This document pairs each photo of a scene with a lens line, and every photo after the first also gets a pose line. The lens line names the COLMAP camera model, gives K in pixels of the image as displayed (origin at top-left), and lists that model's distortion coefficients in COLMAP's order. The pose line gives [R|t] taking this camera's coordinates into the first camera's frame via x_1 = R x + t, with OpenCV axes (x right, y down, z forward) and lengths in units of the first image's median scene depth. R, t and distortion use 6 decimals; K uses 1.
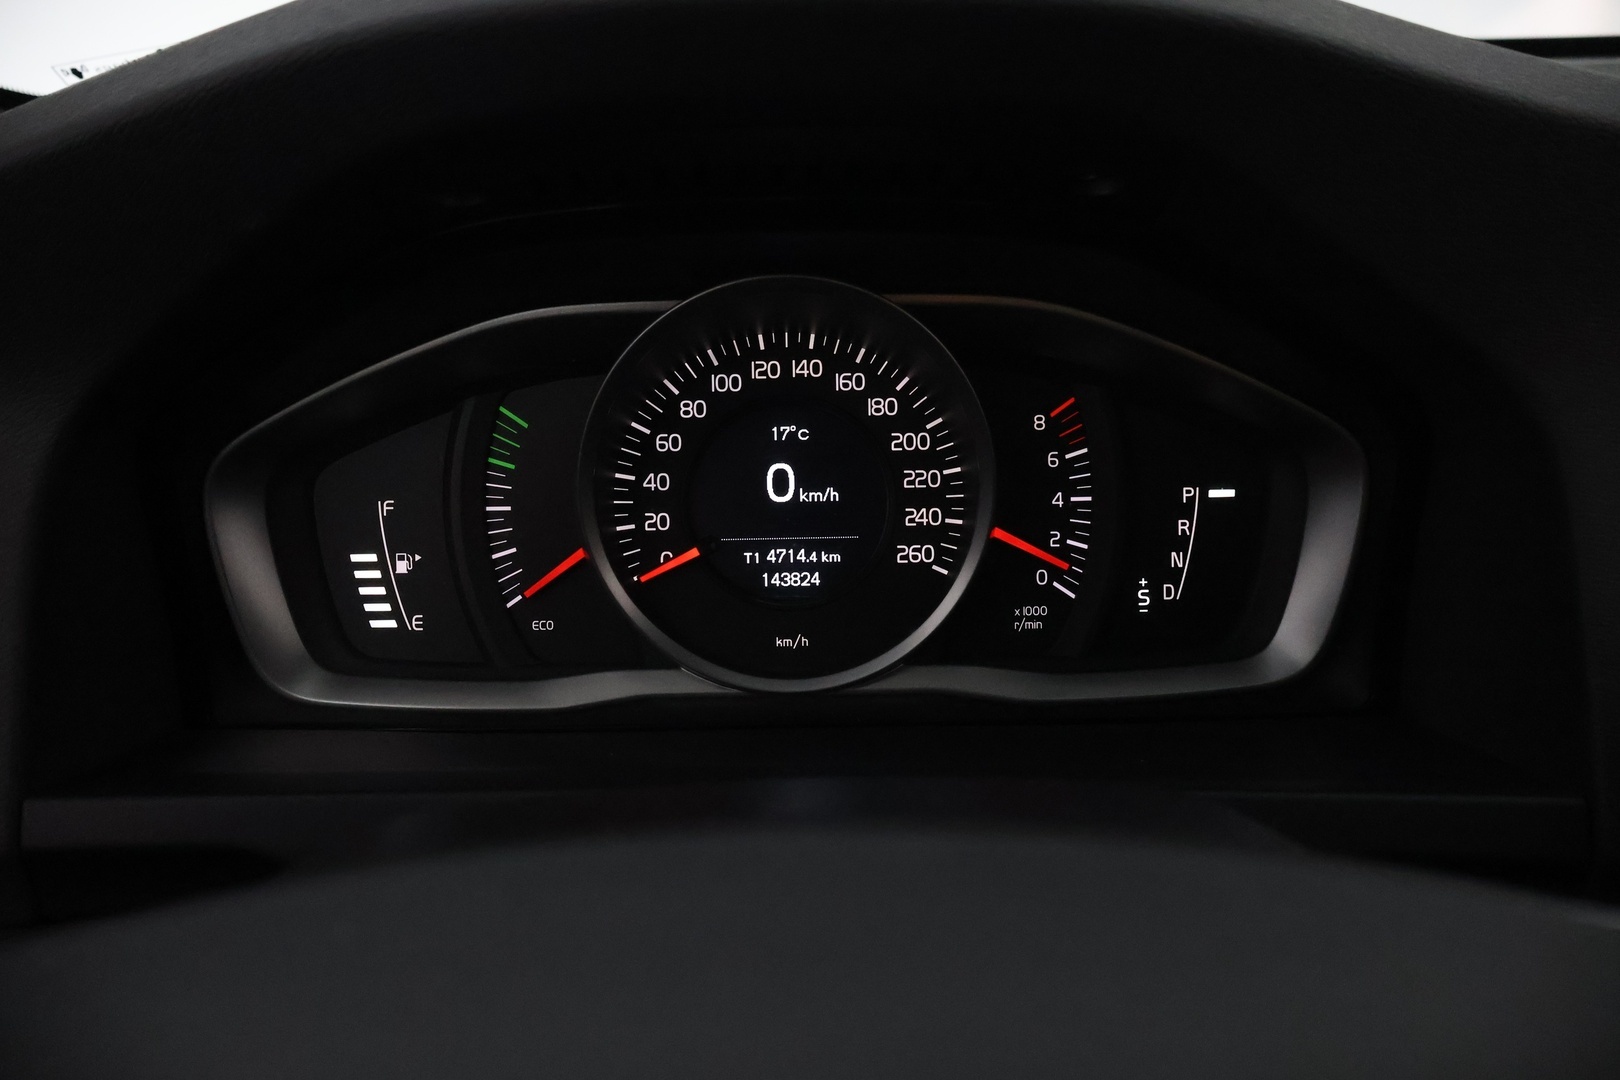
lens RADIAL K [[1294.9, 0, 810.0], [0, 1294.9, 540.0], [0, 0, 1]] dist [0.008737, 0.005986]
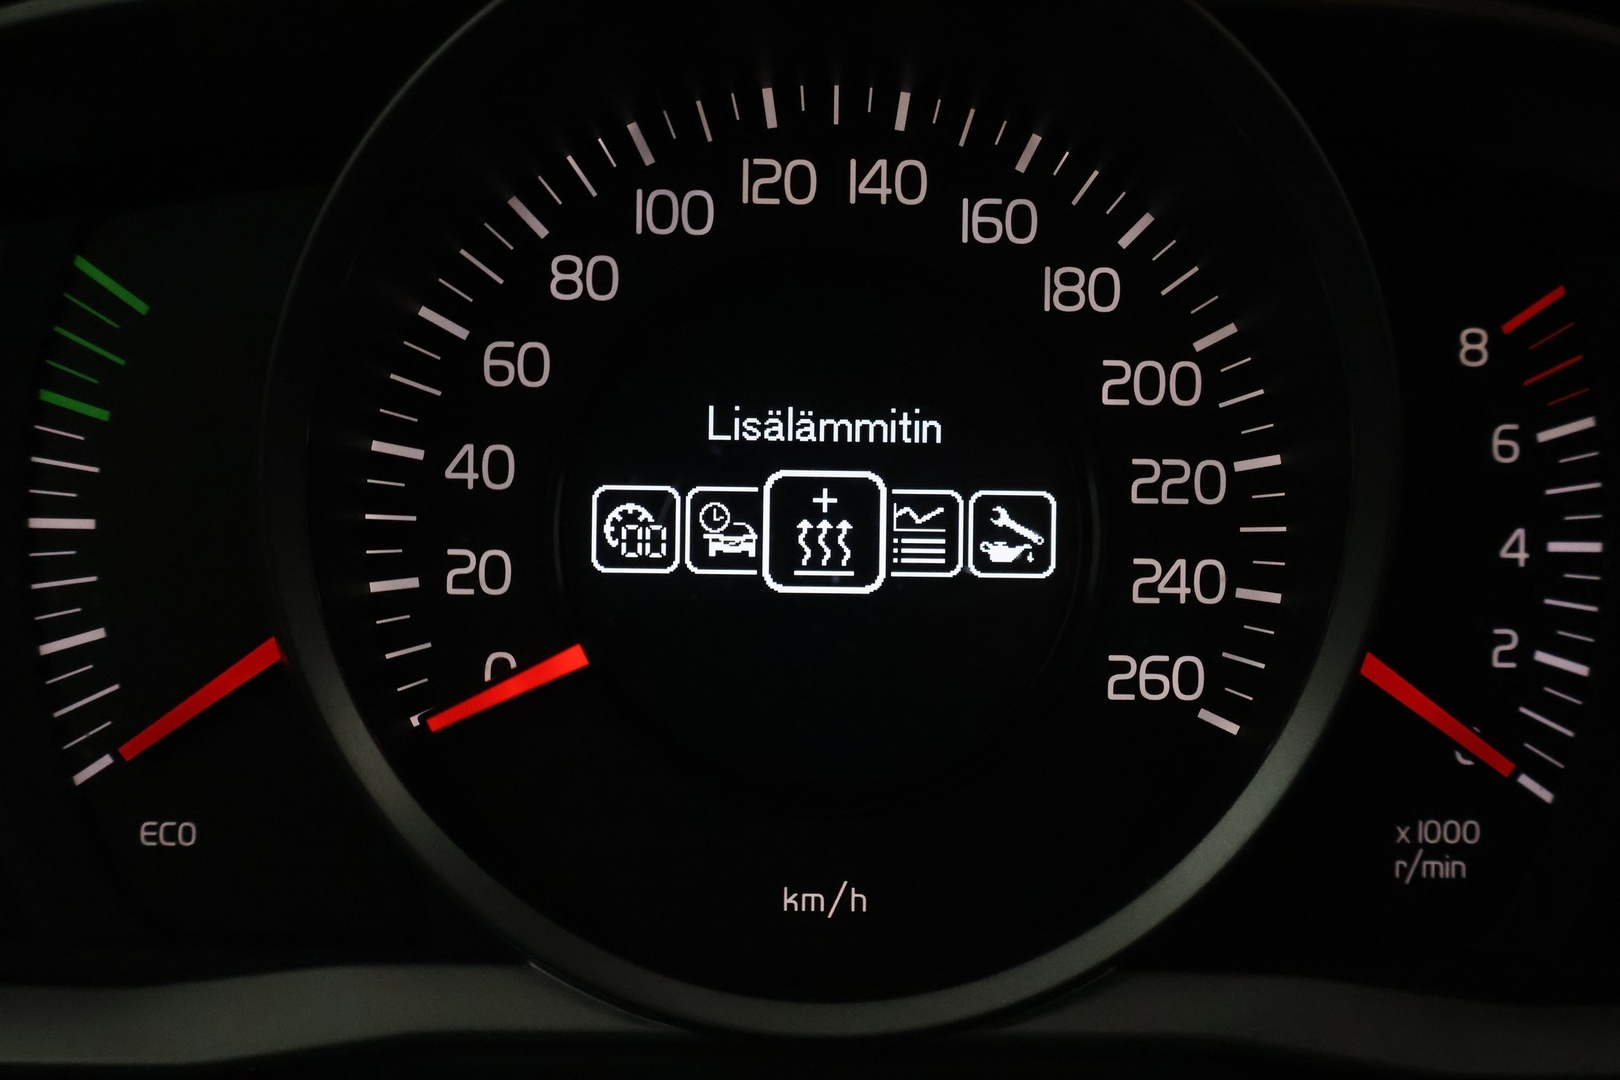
lens RADIAL K [[2287.3, 0, 810.0], [0, 2287.3, 540.0], [0, 0, 1]] dist [0.016804, 0.032273]
pose [[0.999284, 0.032190, 0.019905, -0.034944], [-0.031713, 0.999213, -0.023818, -0.010579], [-0.020656, 0.023170, 0.999518, 0.329663]]
